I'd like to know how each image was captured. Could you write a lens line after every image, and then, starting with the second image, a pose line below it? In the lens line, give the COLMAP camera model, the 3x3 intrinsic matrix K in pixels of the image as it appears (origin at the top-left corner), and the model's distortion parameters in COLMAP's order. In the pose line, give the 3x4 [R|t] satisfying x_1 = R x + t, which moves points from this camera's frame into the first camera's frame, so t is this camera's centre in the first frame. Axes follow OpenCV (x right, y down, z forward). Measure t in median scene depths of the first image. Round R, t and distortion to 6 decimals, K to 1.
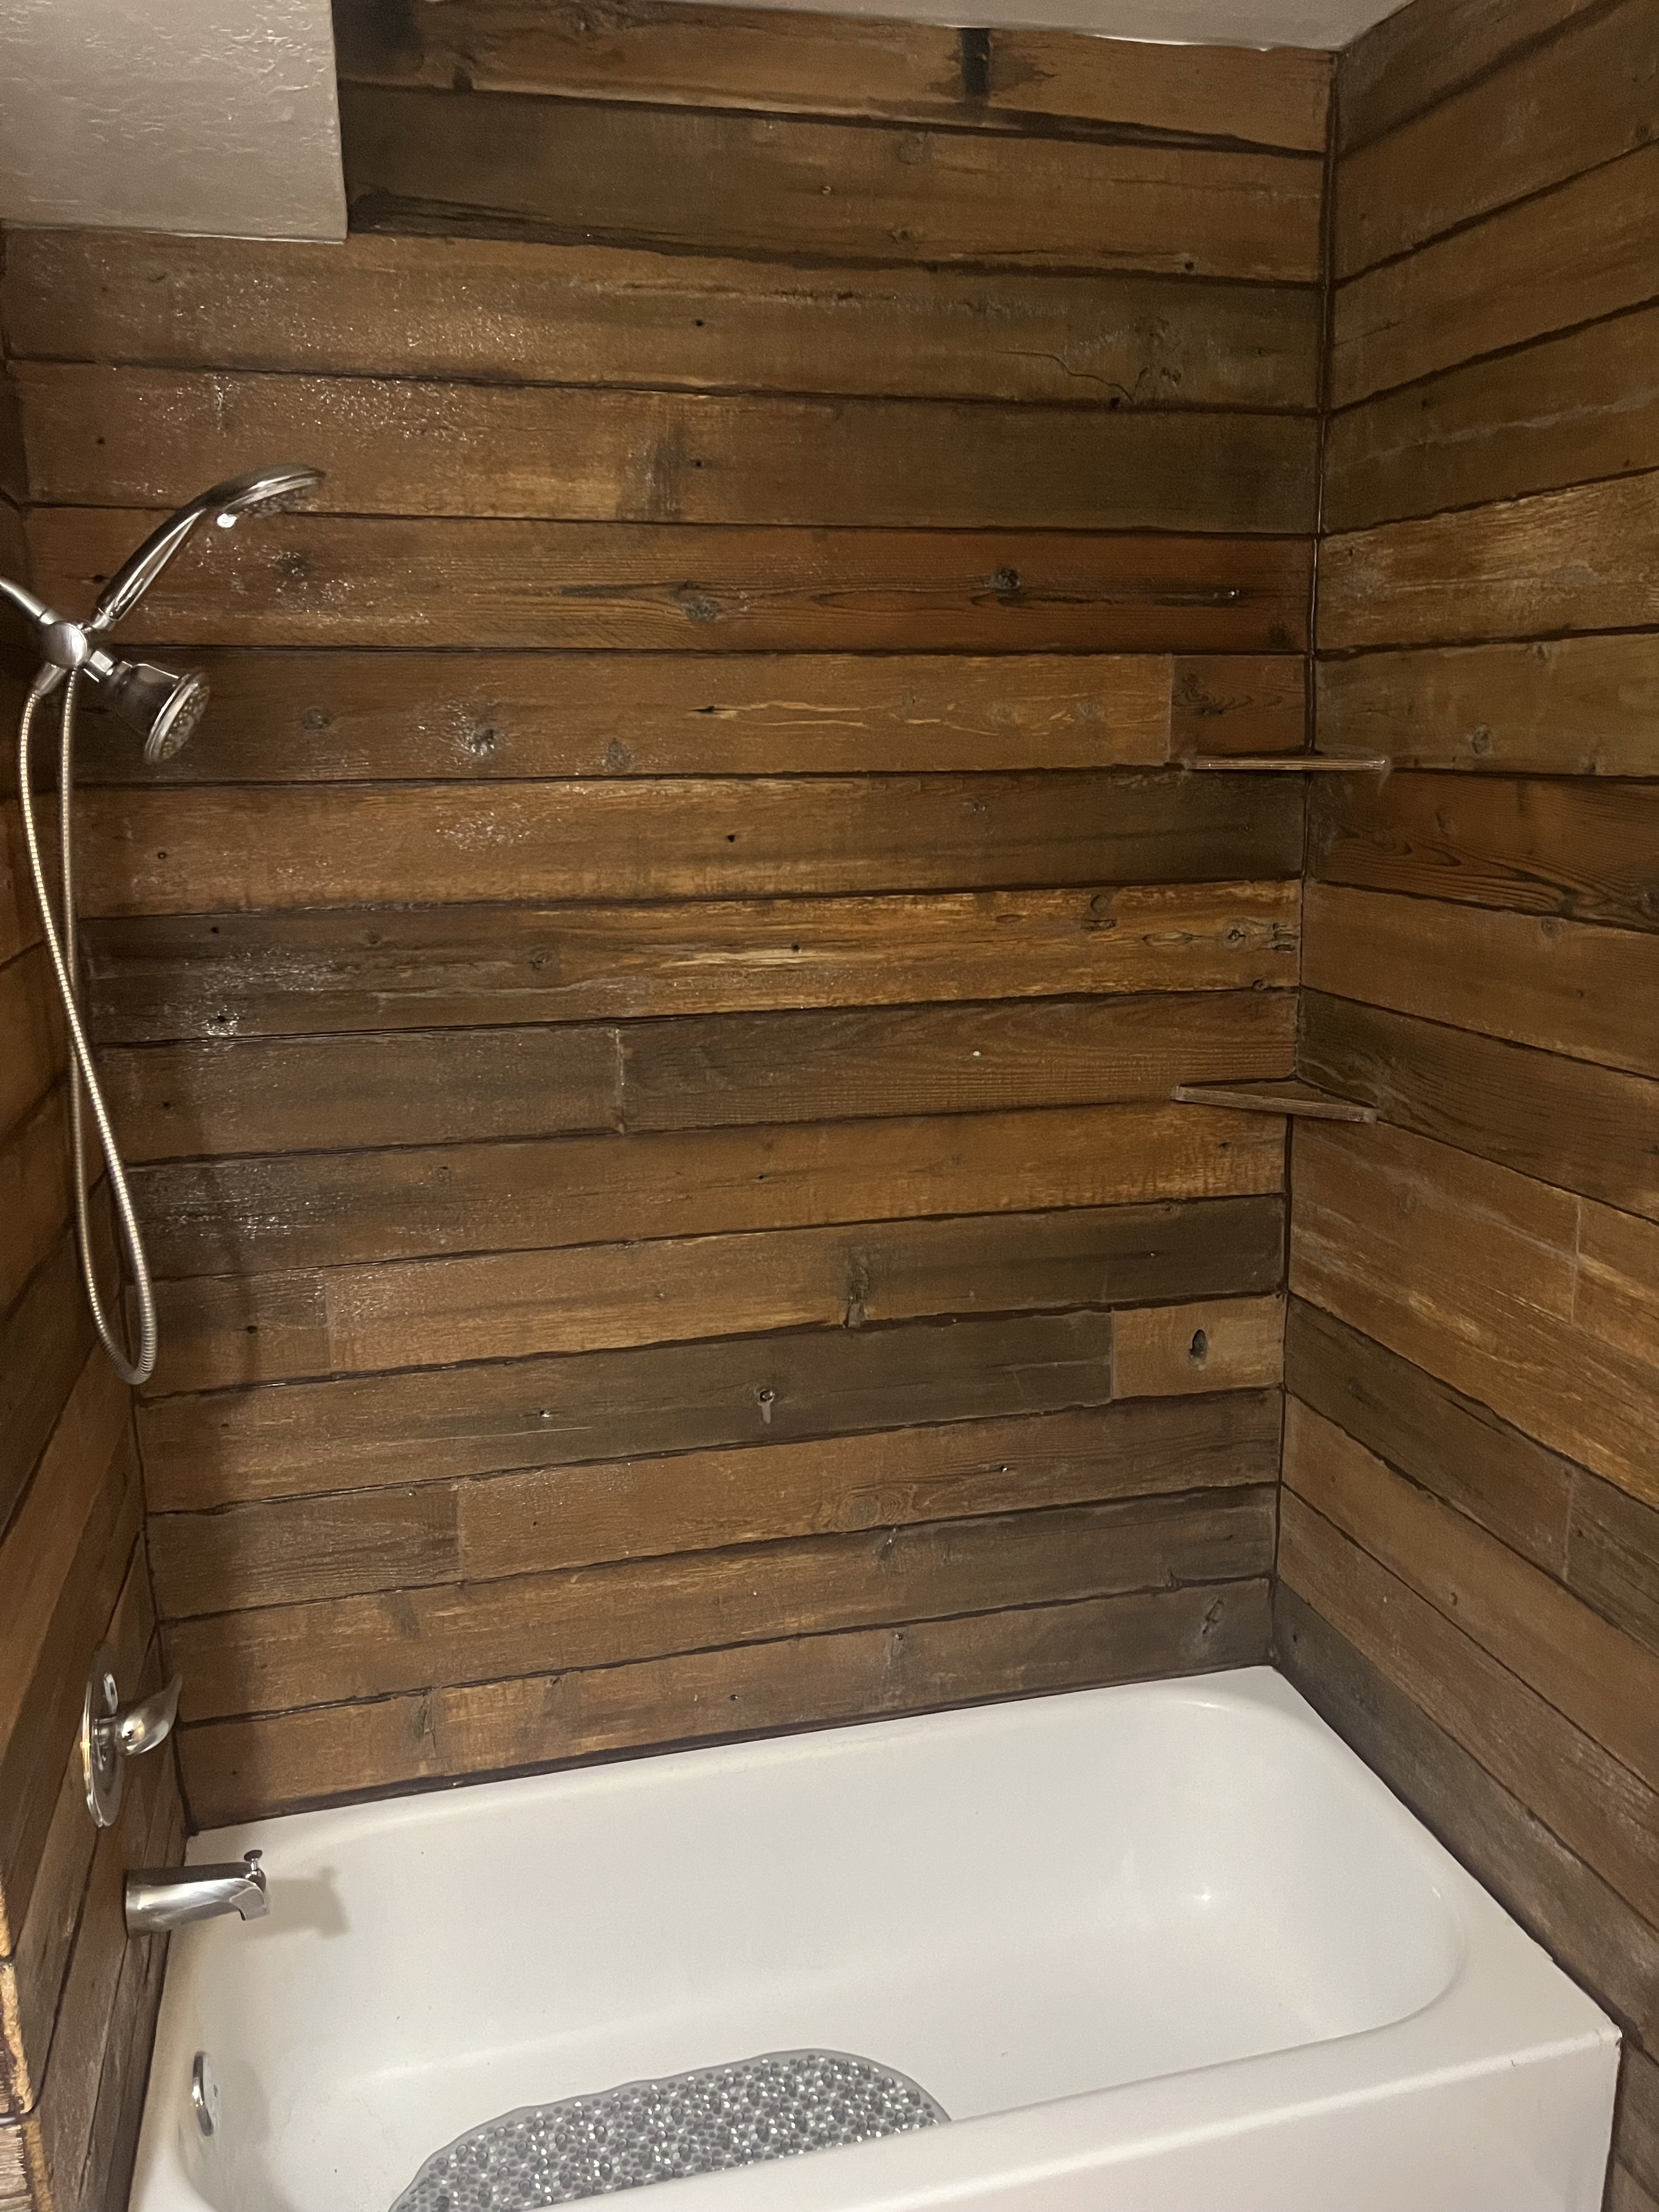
lens RADIAL K [[1687.6, 0, 826.2], [0, 1687.6, 1099.7], [0, 0, 1]] dist [0.037165, -0.035775]
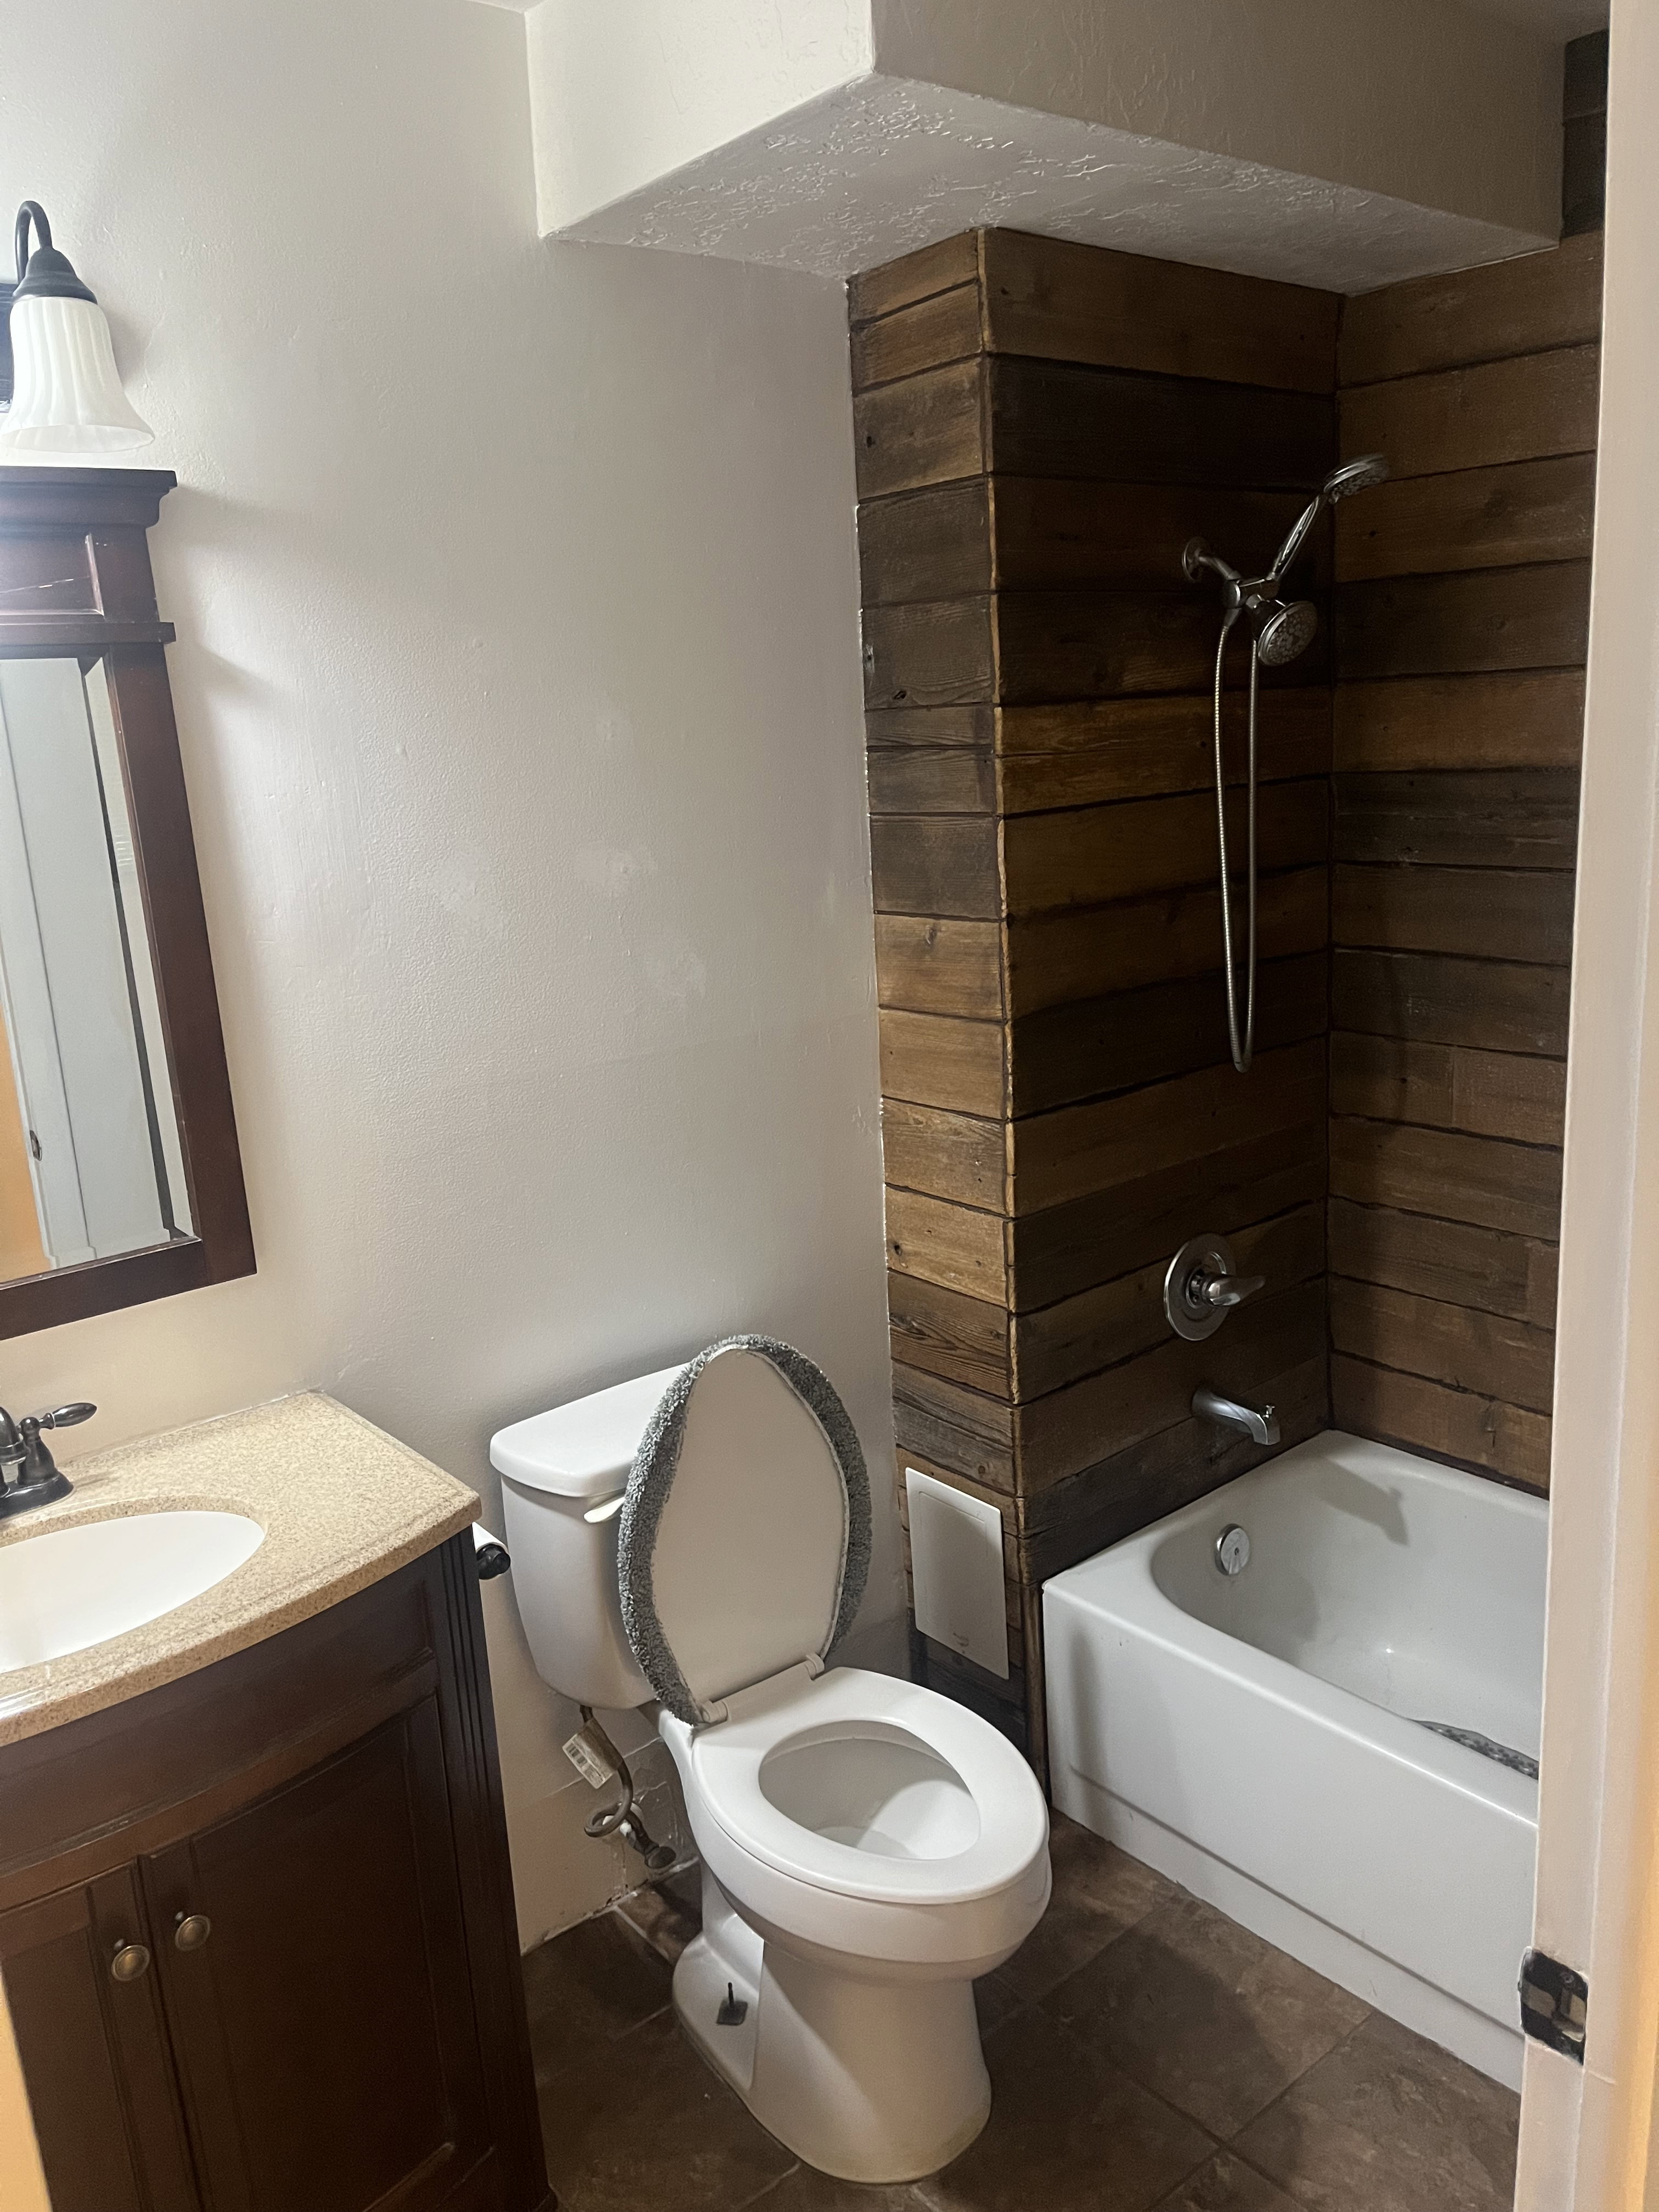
lens RADIAL K [[1687.6, 0, 830.1], [0, 1687.6, 1107.8], [0, 0, 1]] dist [0.037165, -0.035775]
pose [[0.428055, 0.200514, -0.881228, 0.660352], [-0.141717, 0.977906, 0.153673, 0.012163], [0.892572, 0.059104, 0.447014, -0.022199]]
